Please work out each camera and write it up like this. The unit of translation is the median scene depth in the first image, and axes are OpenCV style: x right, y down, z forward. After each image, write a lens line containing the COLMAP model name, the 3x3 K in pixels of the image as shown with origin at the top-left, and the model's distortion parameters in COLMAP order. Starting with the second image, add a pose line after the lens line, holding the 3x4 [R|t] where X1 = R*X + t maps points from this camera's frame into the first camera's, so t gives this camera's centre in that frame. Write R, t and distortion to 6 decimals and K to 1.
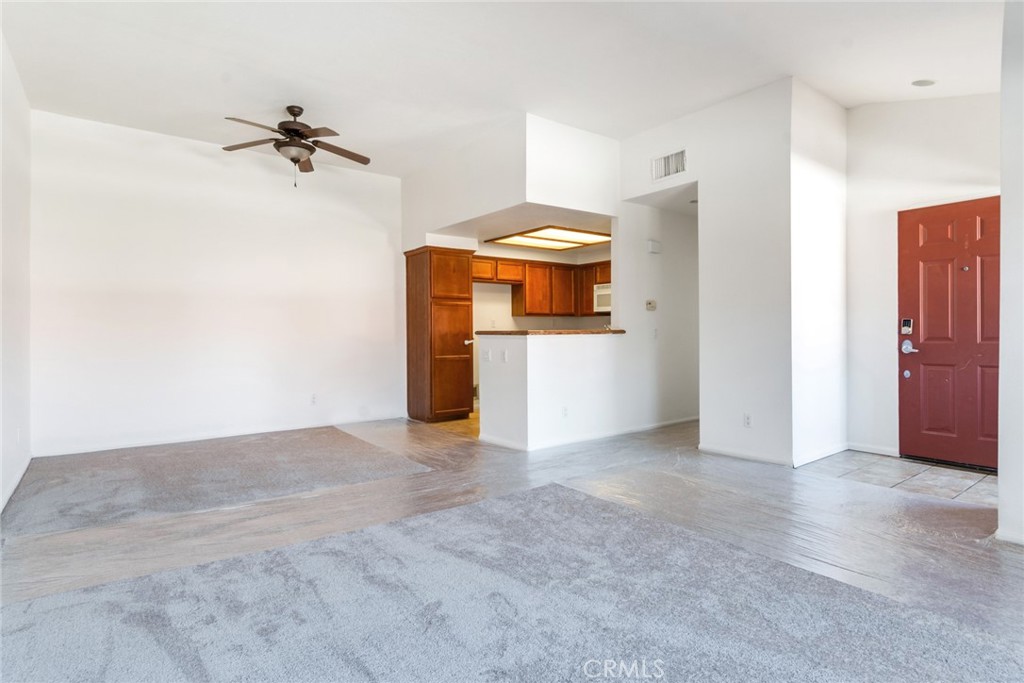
lens RADIAL K [[543.1, 0, 531.7], [0, 543.1, 338.5], [0, 0, 1]] dist [-0.005250, -0.000727]
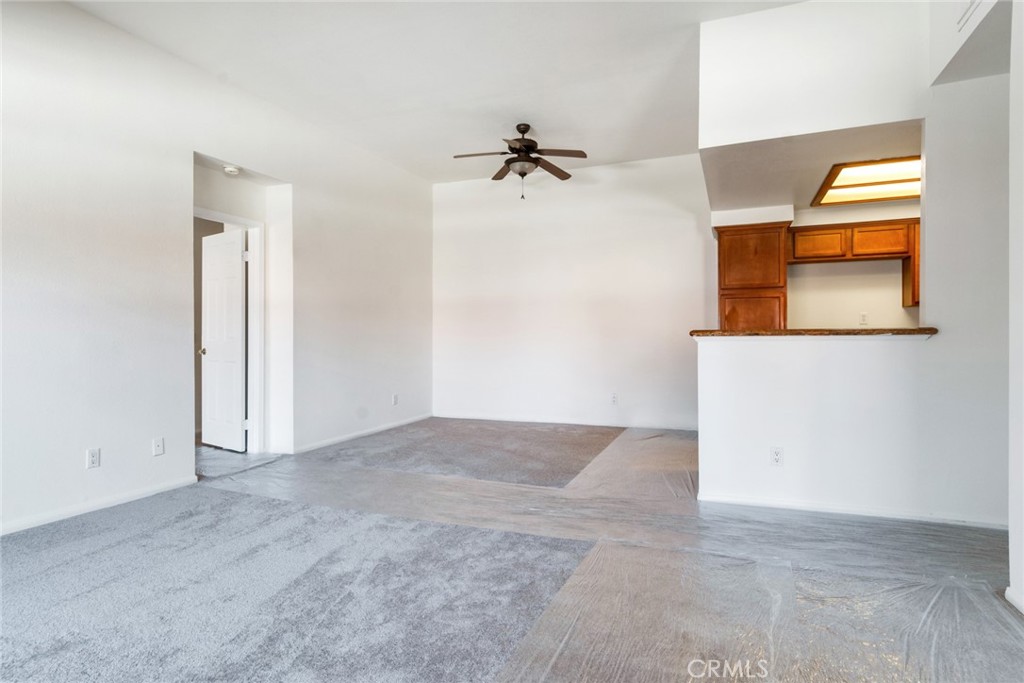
lens RADIAL K [[543.1, 0, 517.9], [0, 543.1, 339.3], [0, 0, 1]] dist [-0.005250, -0.000727]
pose [[0.501863, 0.009192, -0.864898, 0.336027], [-0.005175, 0.999958, 0.007625, -0.004938], [0.864932, 0.000649, 0.501889, 0.301713]]
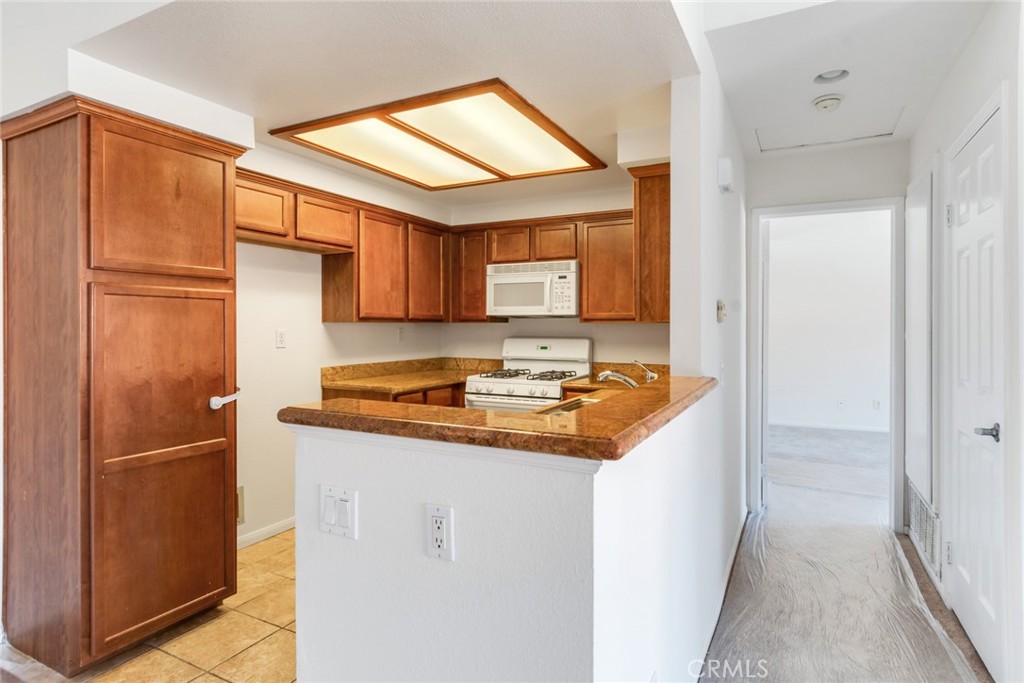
lens RADIAL K [[543.1, 0, 525.4], [0, 543.1, 329.4], [0, 0, 1]] dist [-0.005250, -0.000727]
pose [[0.908887, 0.005450, 0.417006, -0.081238], [-0.003545, 0.999979, -0.005342, -0.037373], [-0.417027, 0.003377, 0.908888, 0.571272]]
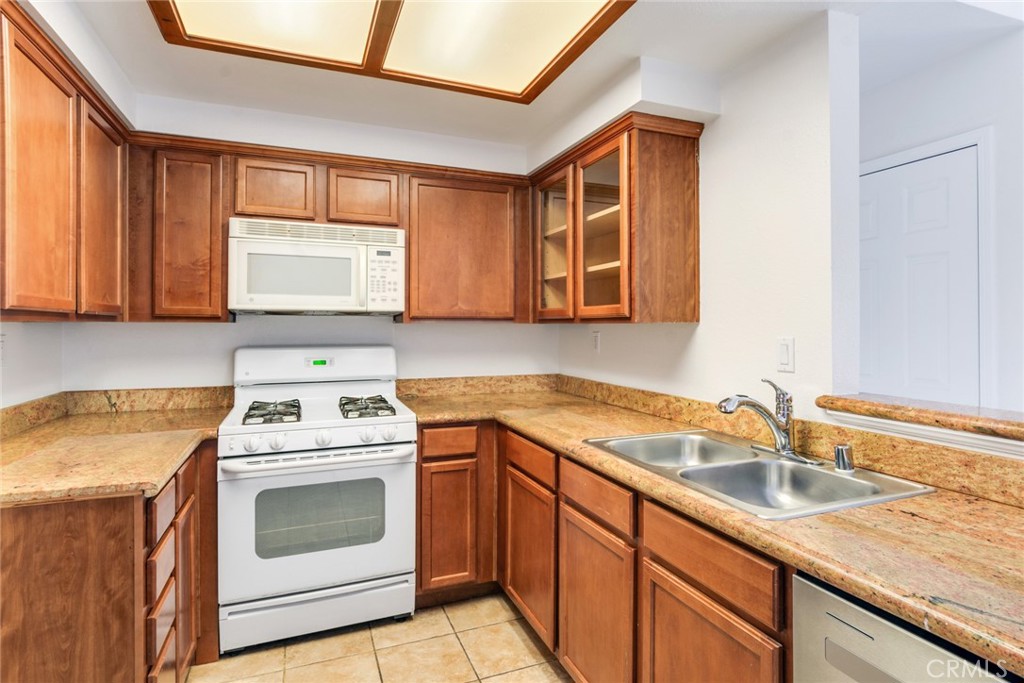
lens RADIAL K [[543.1, 0, 521.8], [0, 543.1, 318.1], [0, 0, 1]] dist [-0.005250, -0.000727]
pose [[0.273215, 0.018572, 0.961774, -0.138099], [0.006359, 0.999757, -0.021112, -0.042318], [-0.961932, 0.011884, 0.273030, 0.874008]]
